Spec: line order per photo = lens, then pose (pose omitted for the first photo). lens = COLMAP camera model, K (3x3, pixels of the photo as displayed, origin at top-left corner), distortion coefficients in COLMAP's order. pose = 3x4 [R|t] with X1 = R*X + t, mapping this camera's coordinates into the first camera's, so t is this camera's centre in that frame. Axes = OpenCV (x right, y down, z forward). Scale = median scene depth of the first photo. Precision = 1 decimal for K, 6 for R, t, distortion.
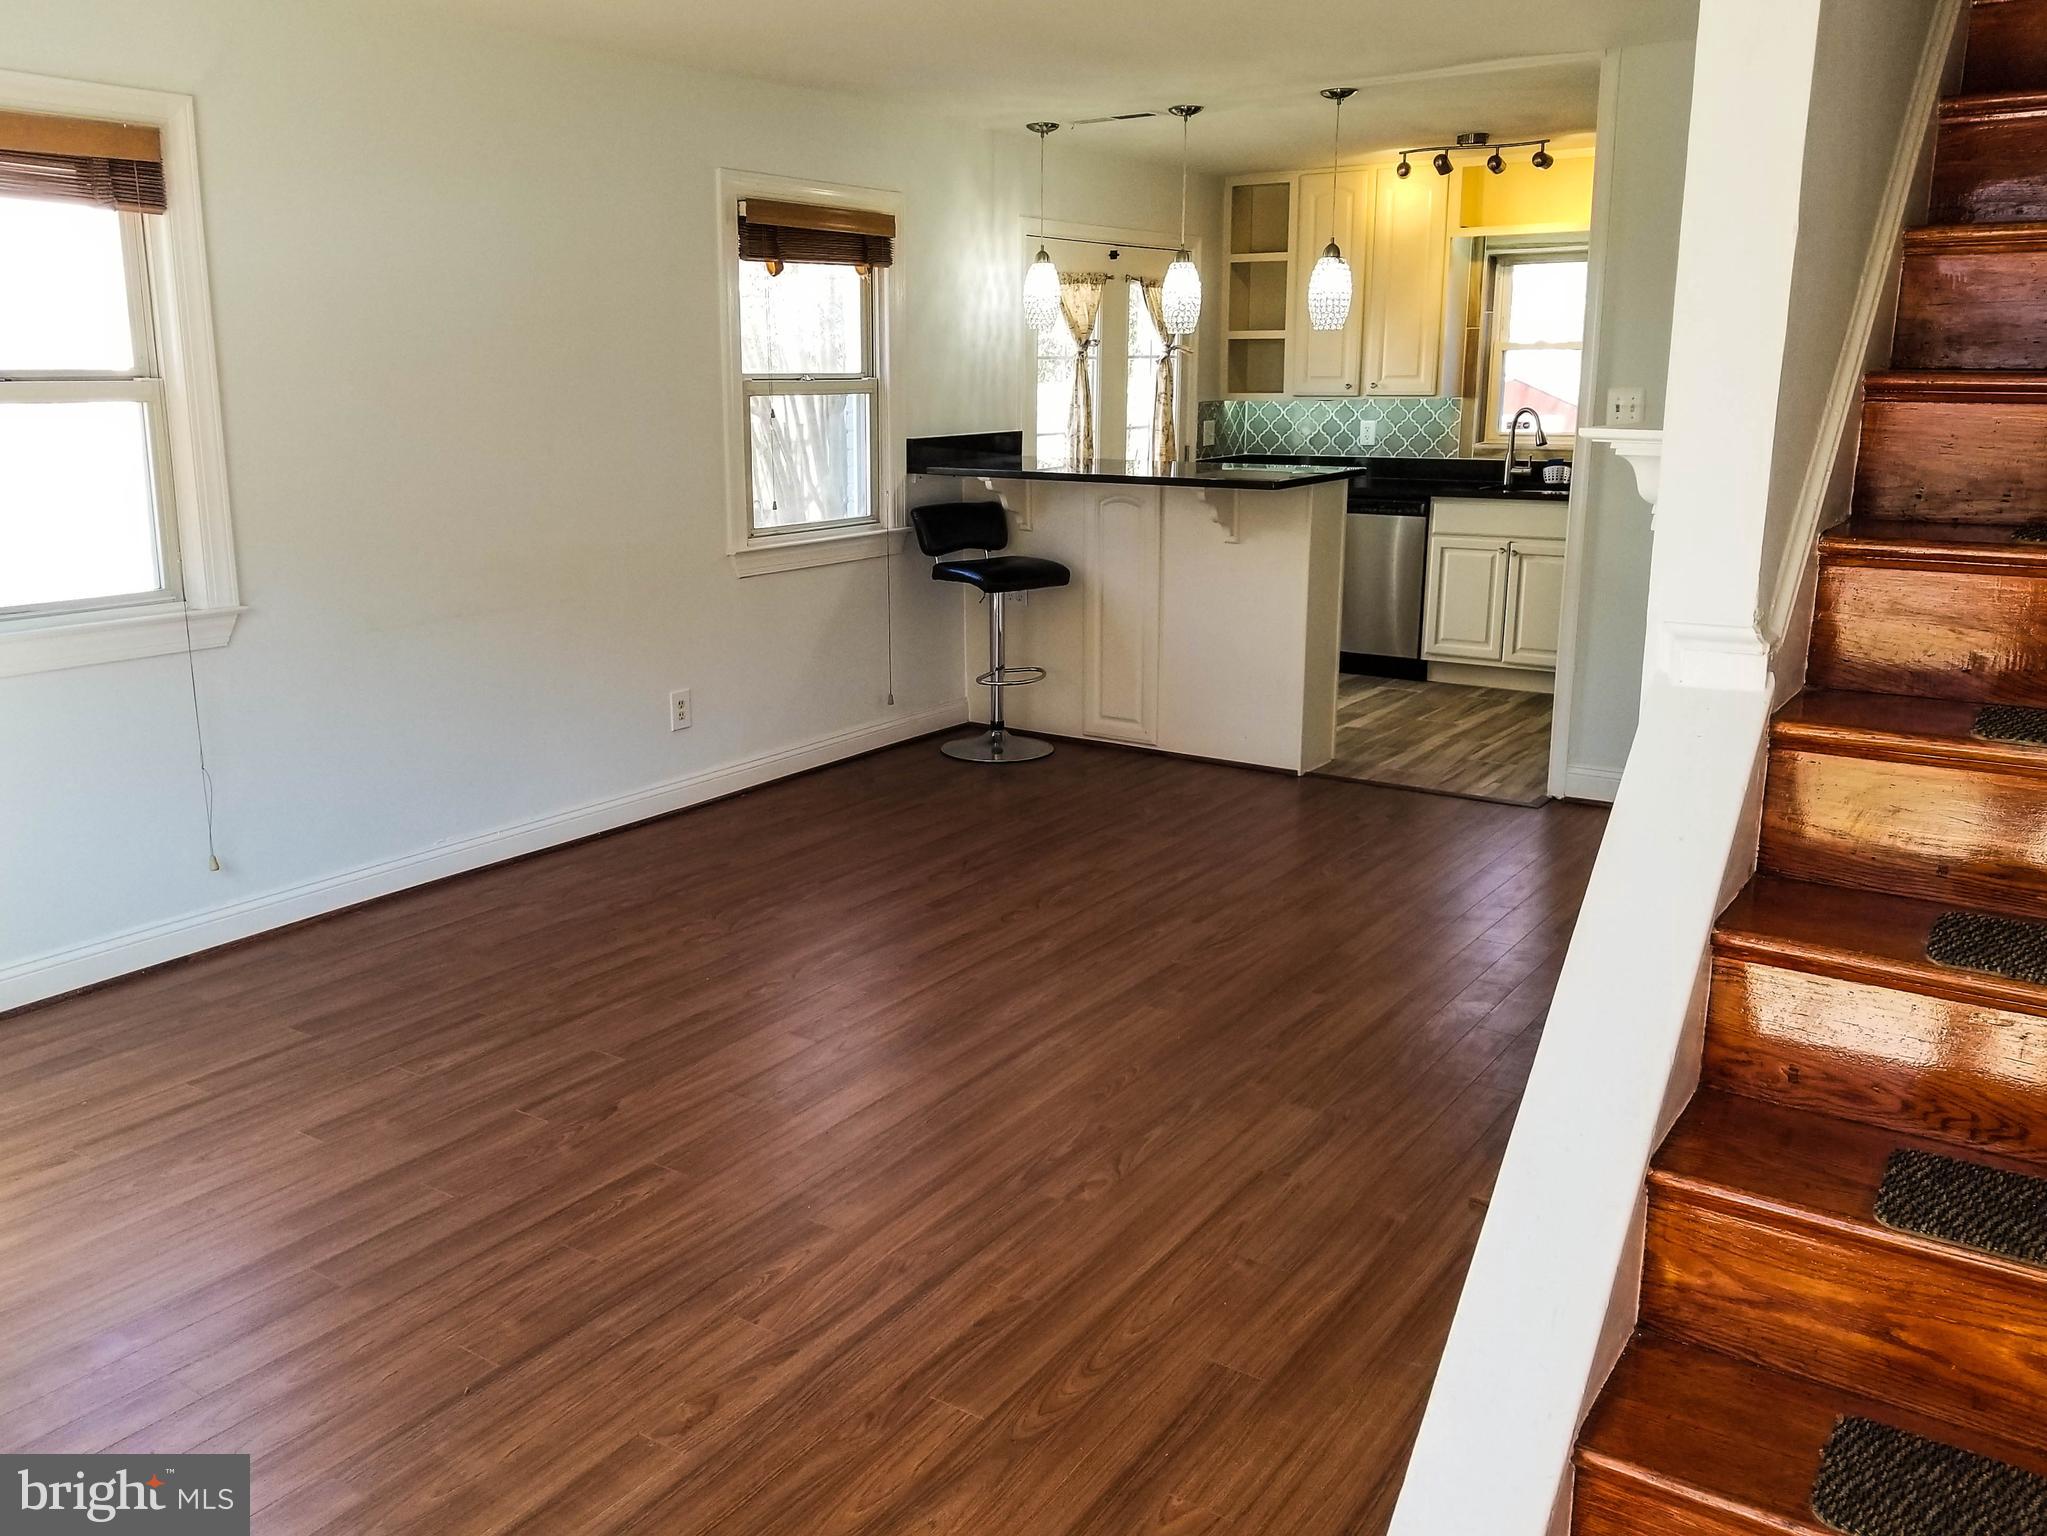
lens RADIAL K [[1627.5, 0, 1023.5], [0, 1627.5, 768.0], [0, 0, 1]] dist [0.087719, -0.175662]
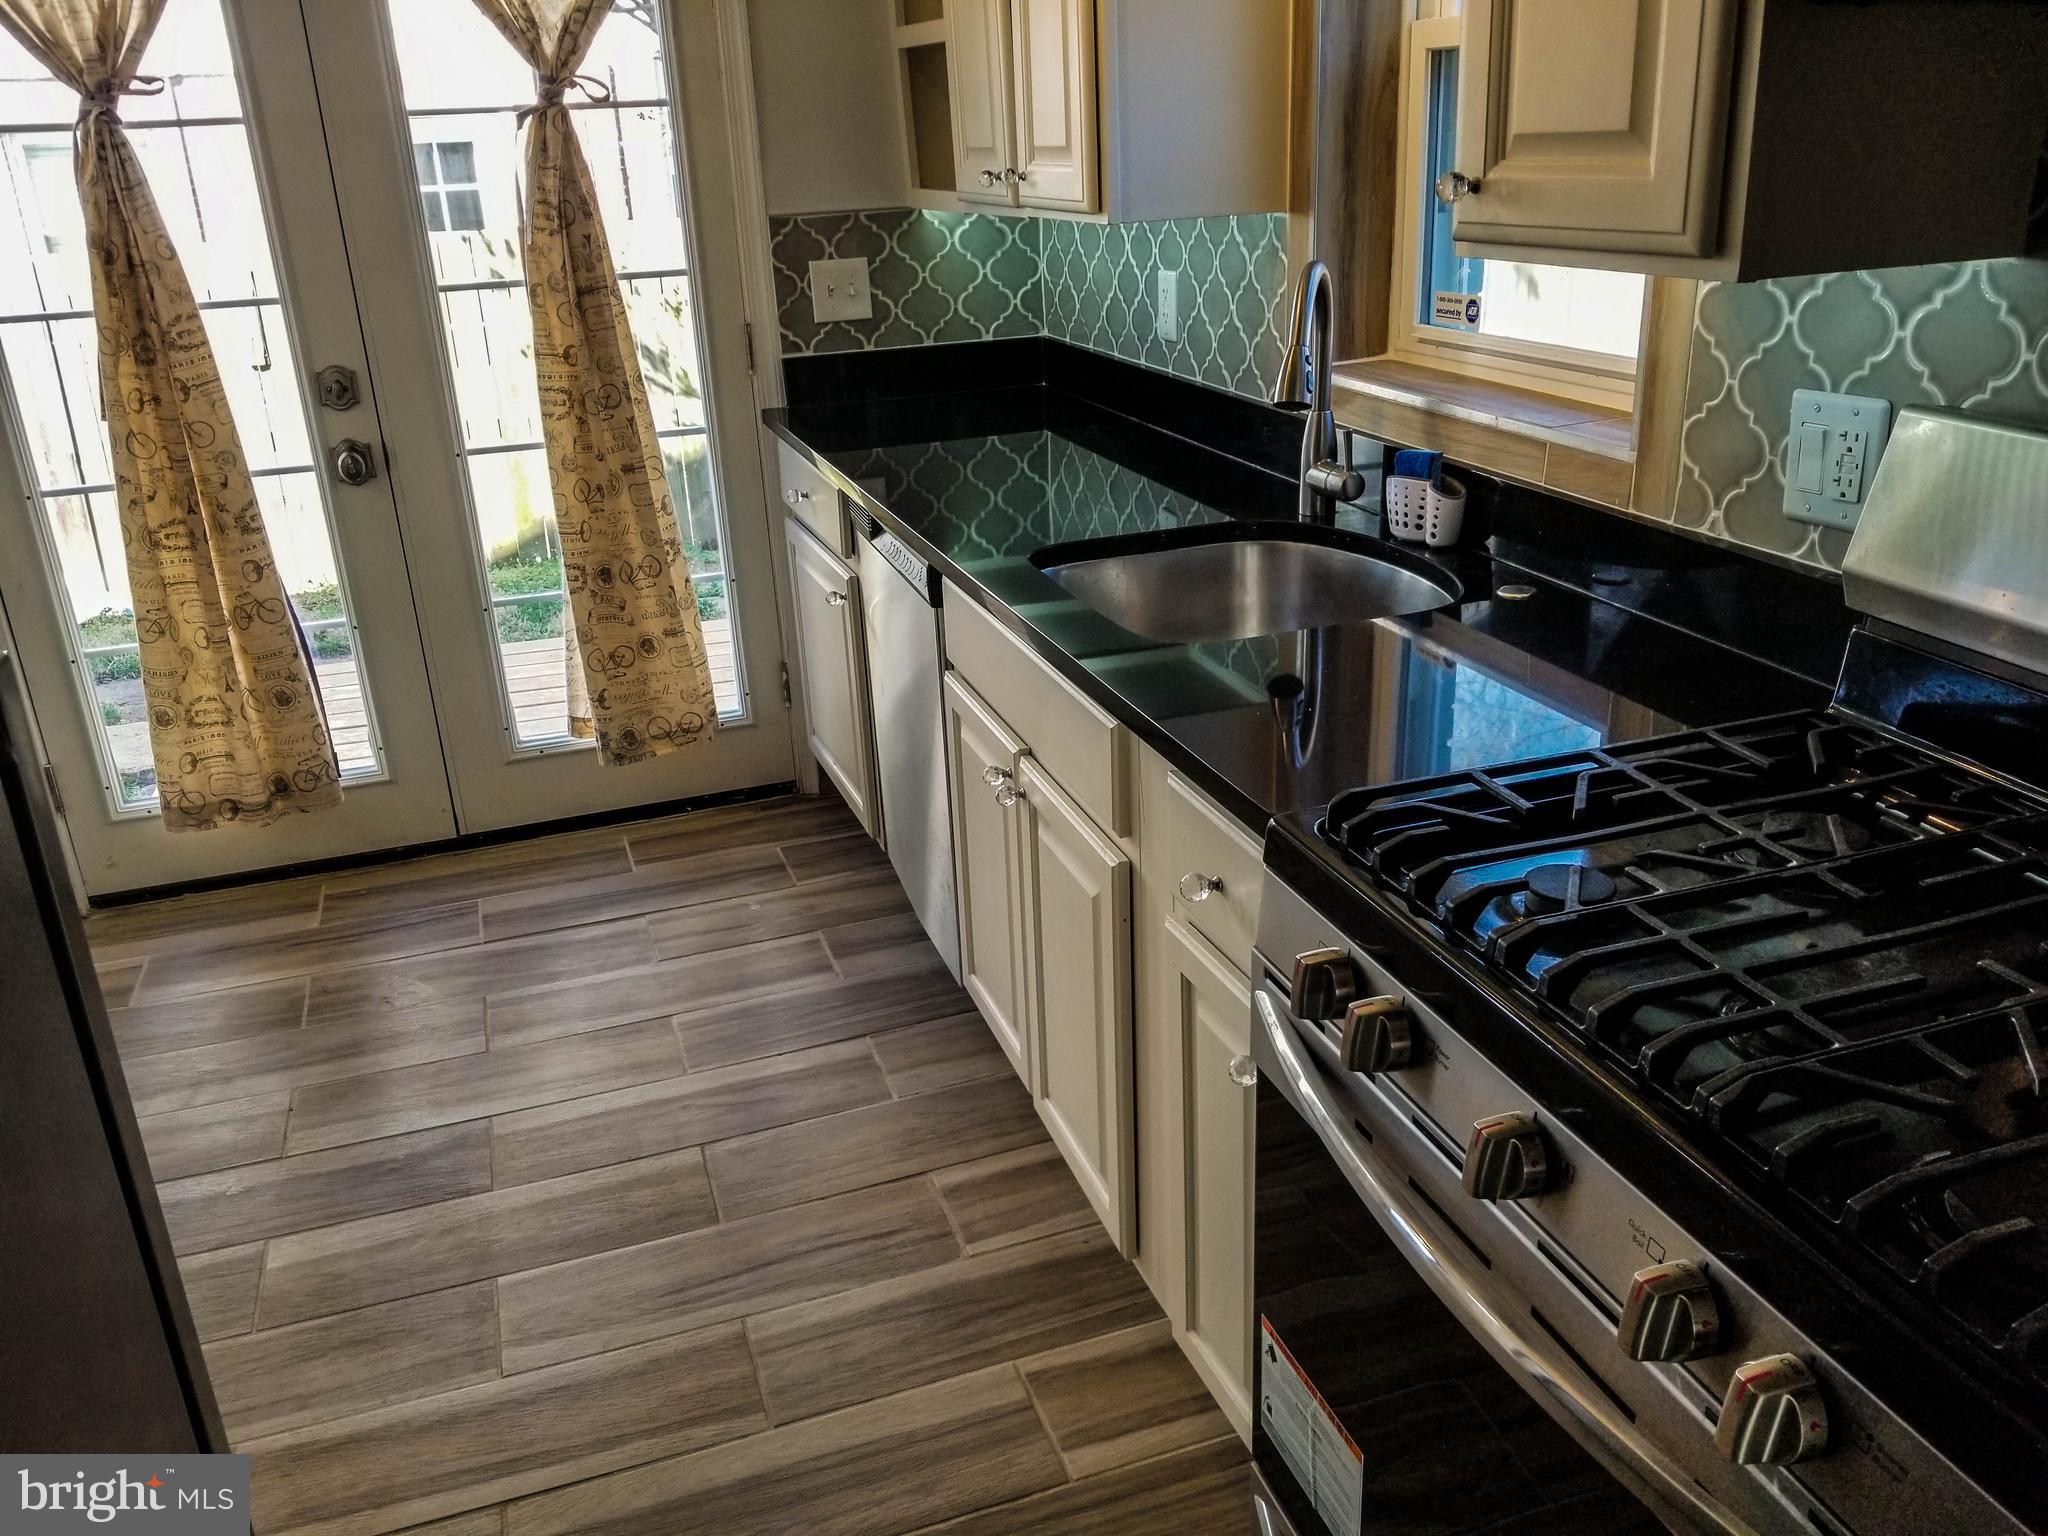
lens RADIAL K [[1628.3, 0, 1024.0], [0, 1628.3, 768.0], [0, 0, 1]] dist [0.087719, -0.175662]
pose [[0.786844, 0.203422, -0.582663, 0.440905], [-0.115923, 0.976027, 0.184210, -0.177945], [0.606167, -0.077401, 0.791562, 0.727989]]
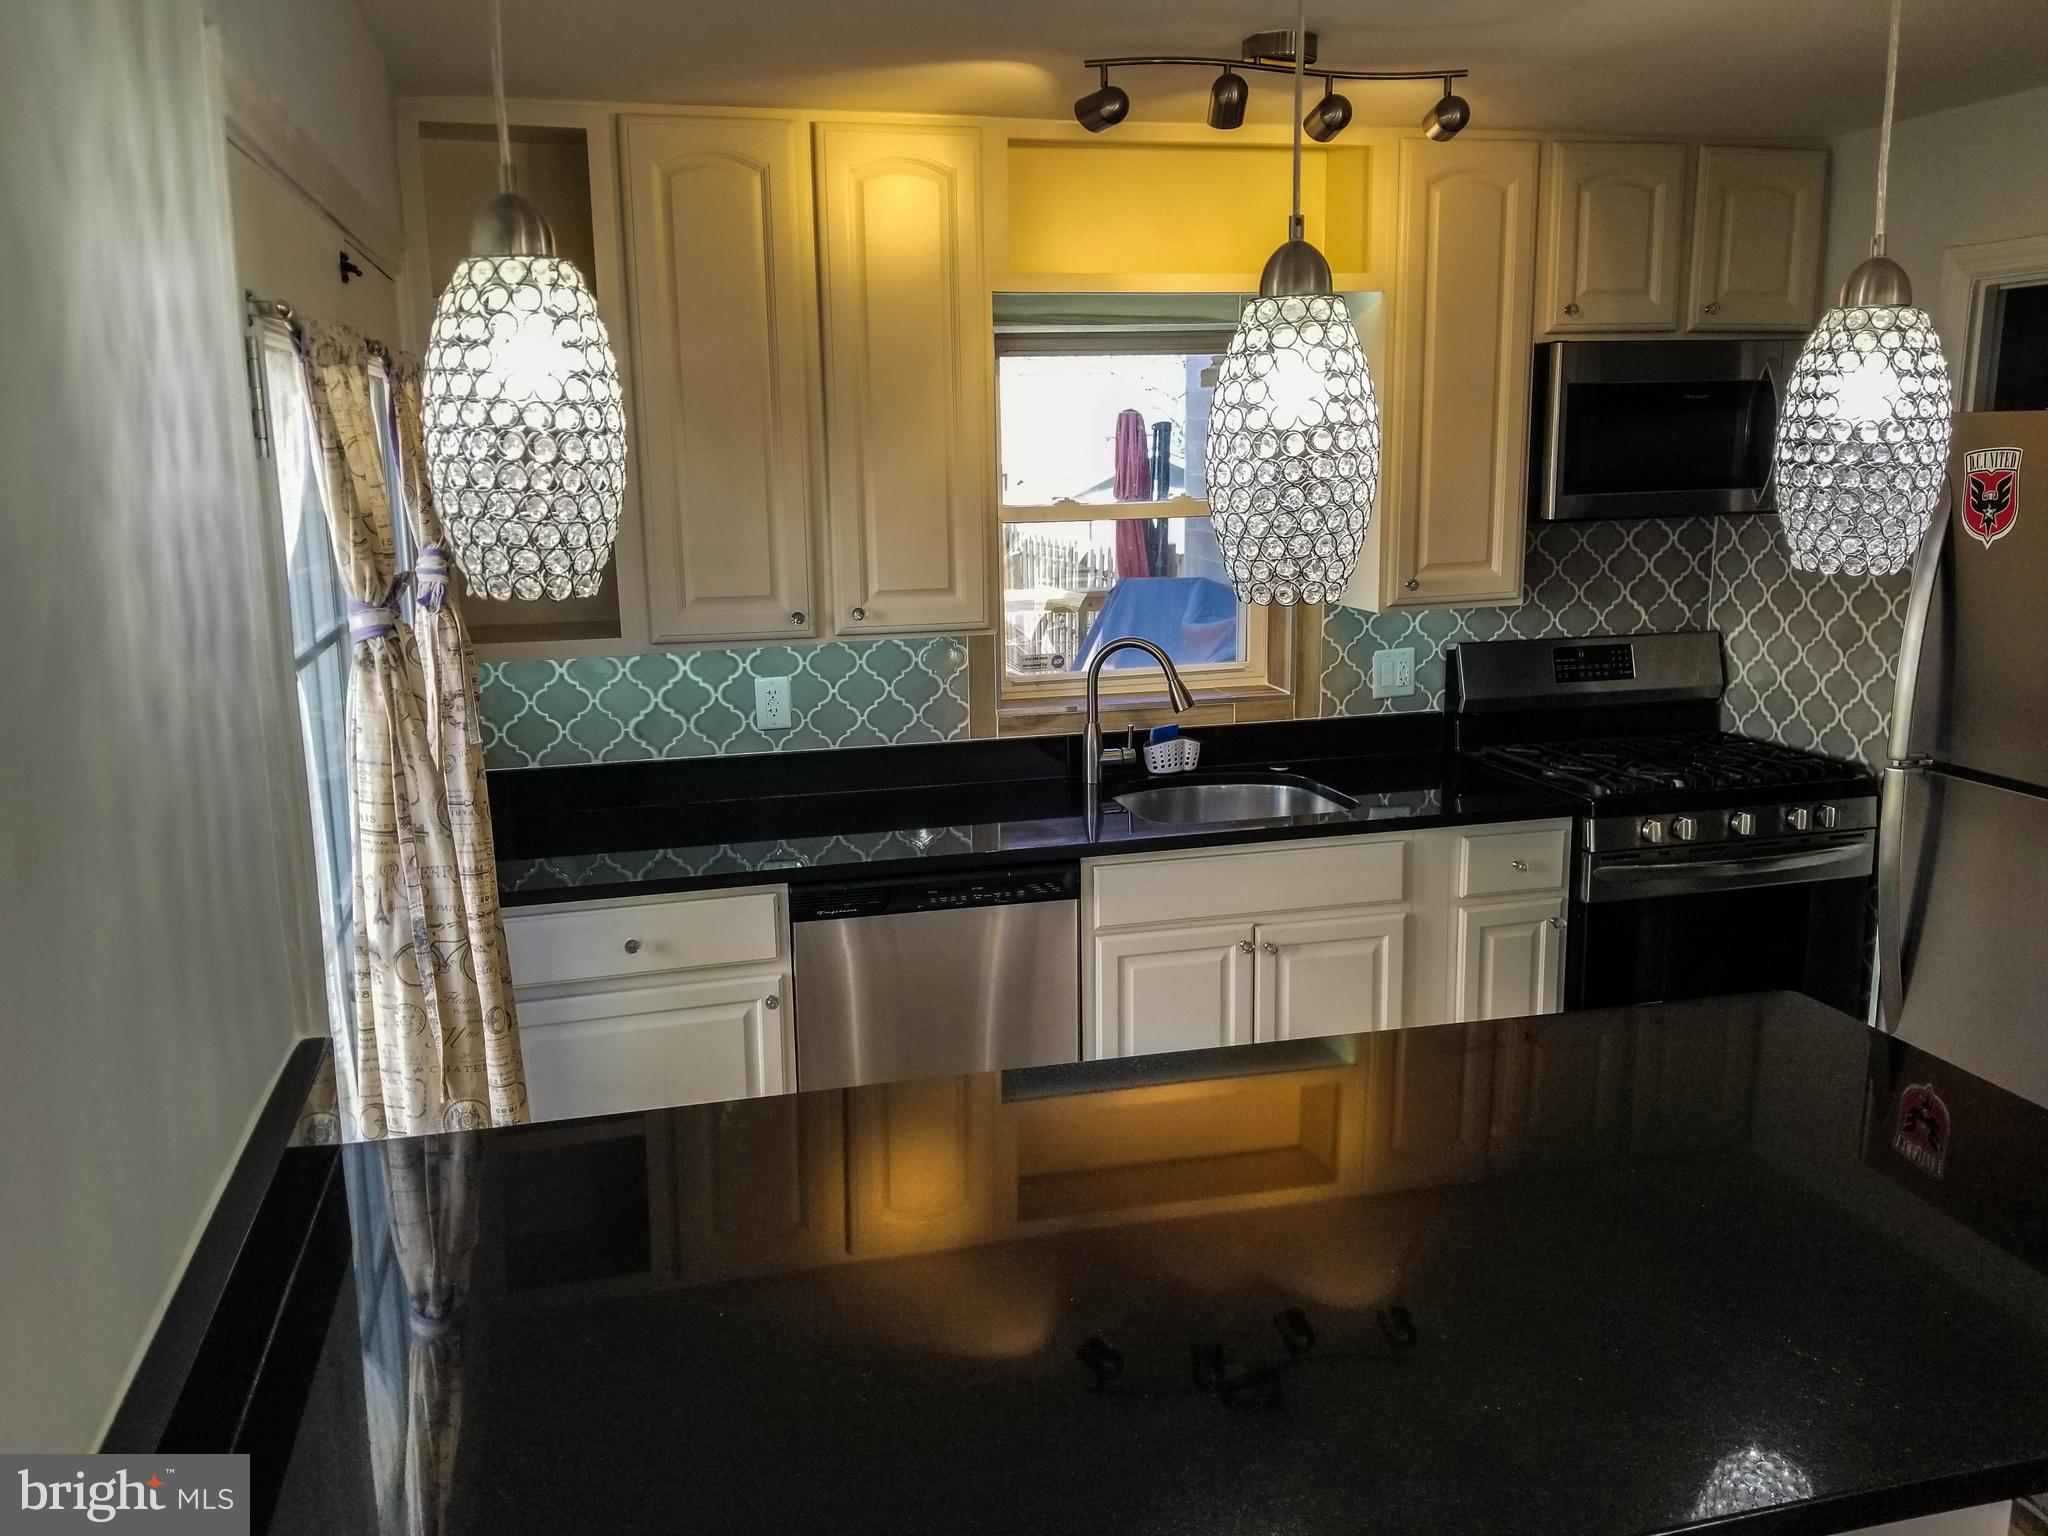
lens RADIAL K [[1628.3, 0, 1024.0], [0, 1628.3, 768.0], [0, 0, 1]] dist [0.087719, -0.175662]
pose [[0.671257, -0.155682, 0.724691, -0.081953], [0.189916, 0.981181, 0.034870, -0.200397], [-0.716481, 0.114223, 0.688191, 0.674081]]
